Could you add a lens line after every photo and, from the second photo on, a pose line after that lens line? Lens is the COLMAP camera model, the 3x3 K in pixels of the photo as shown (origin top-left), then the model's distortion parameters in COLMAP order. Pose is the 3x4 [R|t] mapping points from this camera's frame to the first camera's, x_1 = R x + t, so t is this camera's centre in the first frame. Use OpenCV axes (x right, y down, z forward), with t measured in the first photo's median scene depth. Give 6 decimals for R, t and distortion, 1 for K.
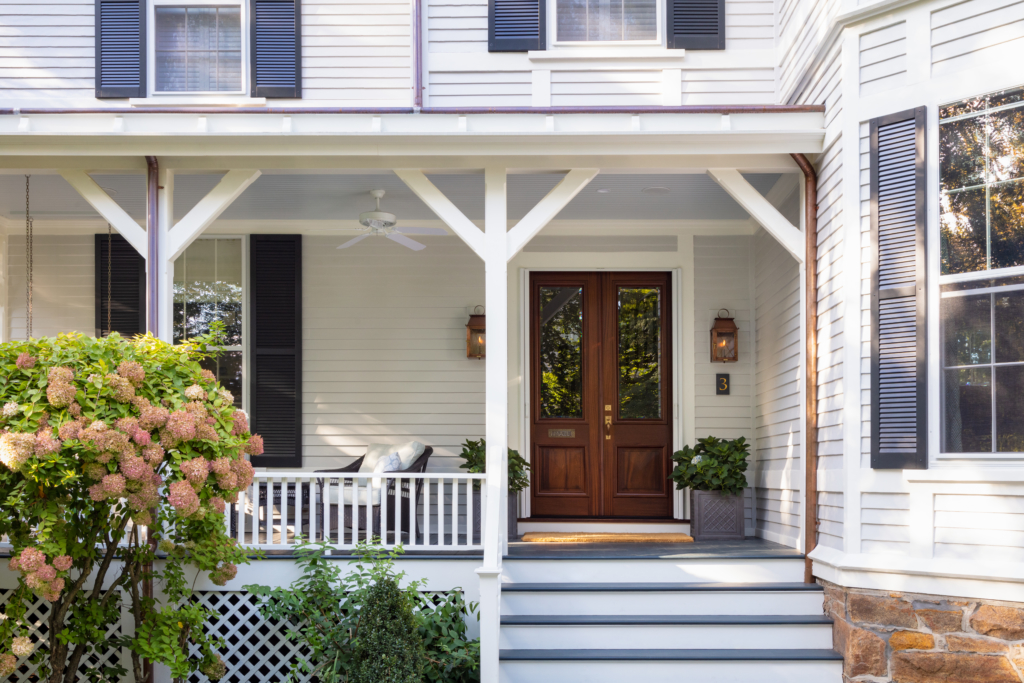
lens RADIAL K [[1102.1, 0, 516.8], [0, 1102.1, 334.5], [0, 0, 1]] dist [0.071626, 0.000000]
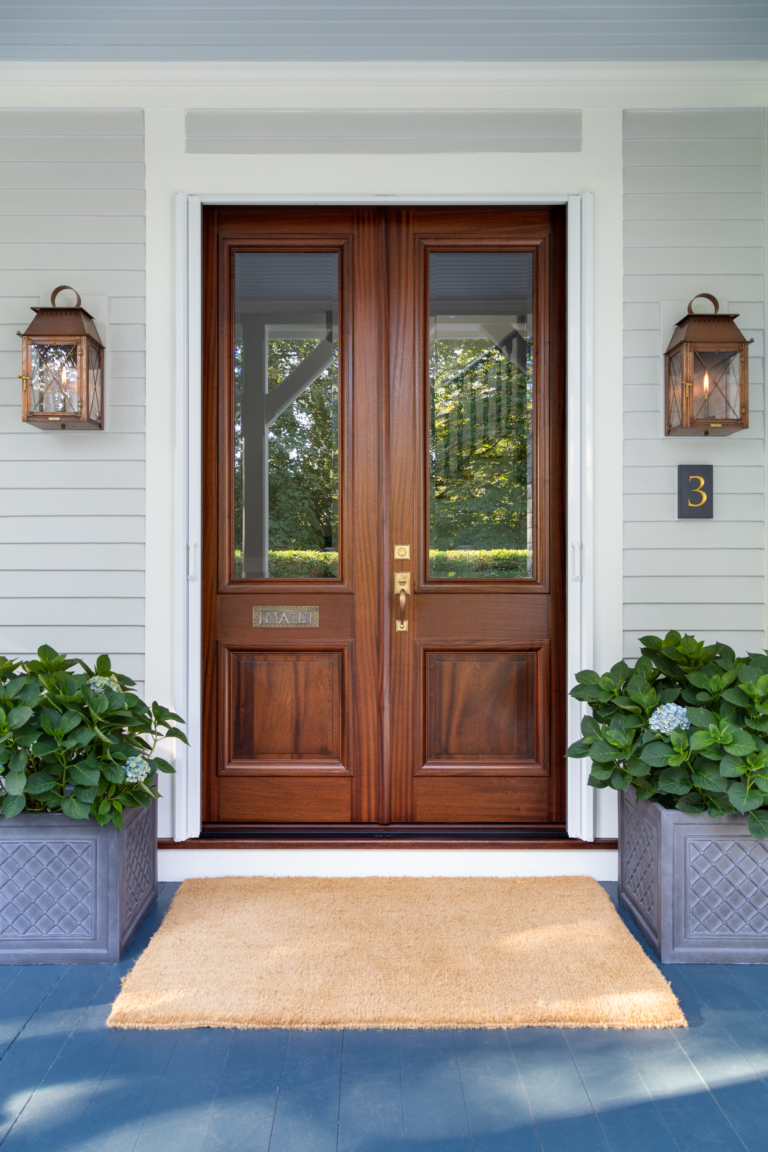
lens RADIAL K [[781.5, 0, 383.4], [0, 781.5, 572.7], [0, 0, 1]] dist [-0.004376, -0.008146]
pose [[0.998869, -0.004825, 0.047304, 0.063028], [-0.001125, 0.992161, 0.124957, 0.039014], [-0.047536, -0.124869, 0.991034, 0.725702]]
